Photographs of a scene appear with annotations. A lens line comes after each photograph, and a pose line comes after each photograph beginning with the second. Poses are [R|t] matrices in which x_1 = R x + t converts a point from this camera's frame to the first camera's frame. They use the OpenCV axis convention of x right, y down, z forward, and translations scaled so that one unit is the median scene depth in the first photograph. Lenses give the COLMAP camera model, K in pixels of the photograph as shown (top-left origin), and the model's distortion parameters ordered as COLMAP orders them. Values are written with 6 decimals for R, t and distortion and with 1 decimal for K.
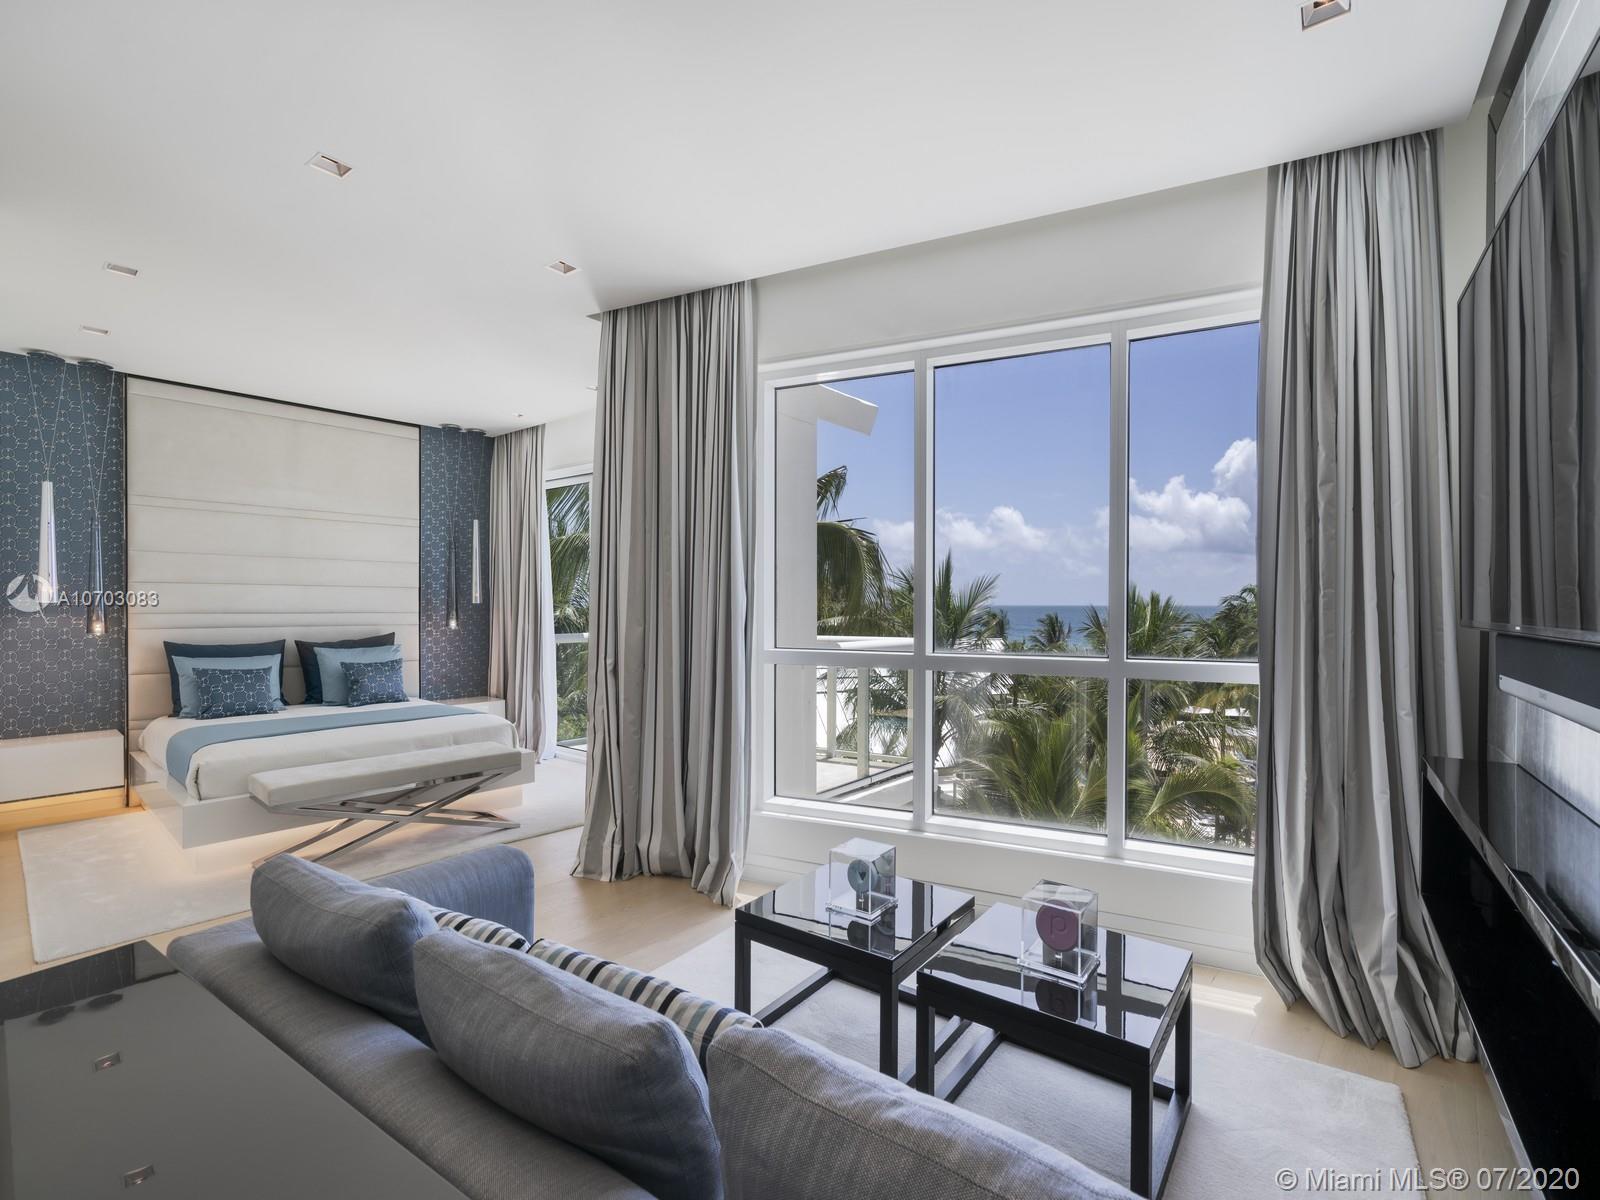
lens RADIAL K [[715.2, 0, 789.5], [0, 715.2, 599.8], [0, 0, 1]] dist [-0.001295, 0.000714]
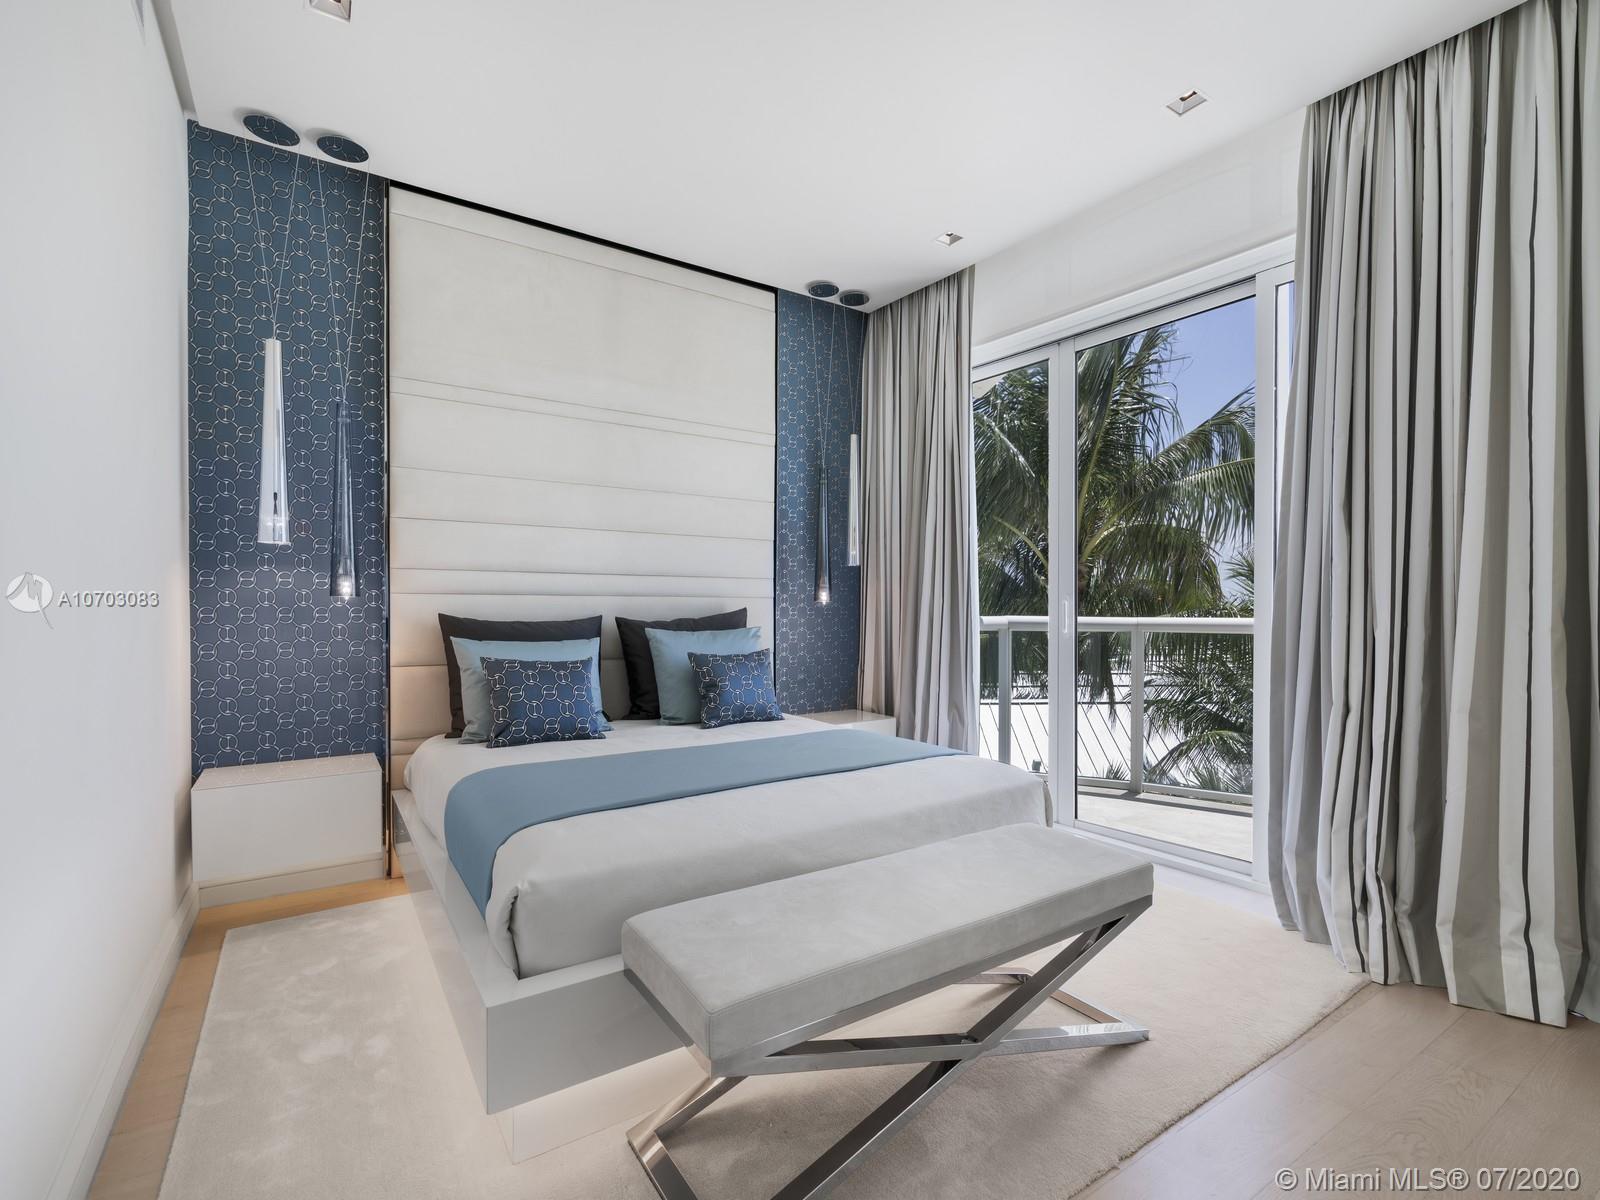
lens RADIAL K [[747.6, 0, 833.2], [0, 747.6, 598.7], [0, 0, 1]] dist [0.001447, 0.000315]
pose [[0.974180, 0.001331, -0.225768, -0.389339], [-0.001133, 0.999999, 0.001007, 0.043403], [0.225769, -0.000725, 0.974181, 0.438257]]
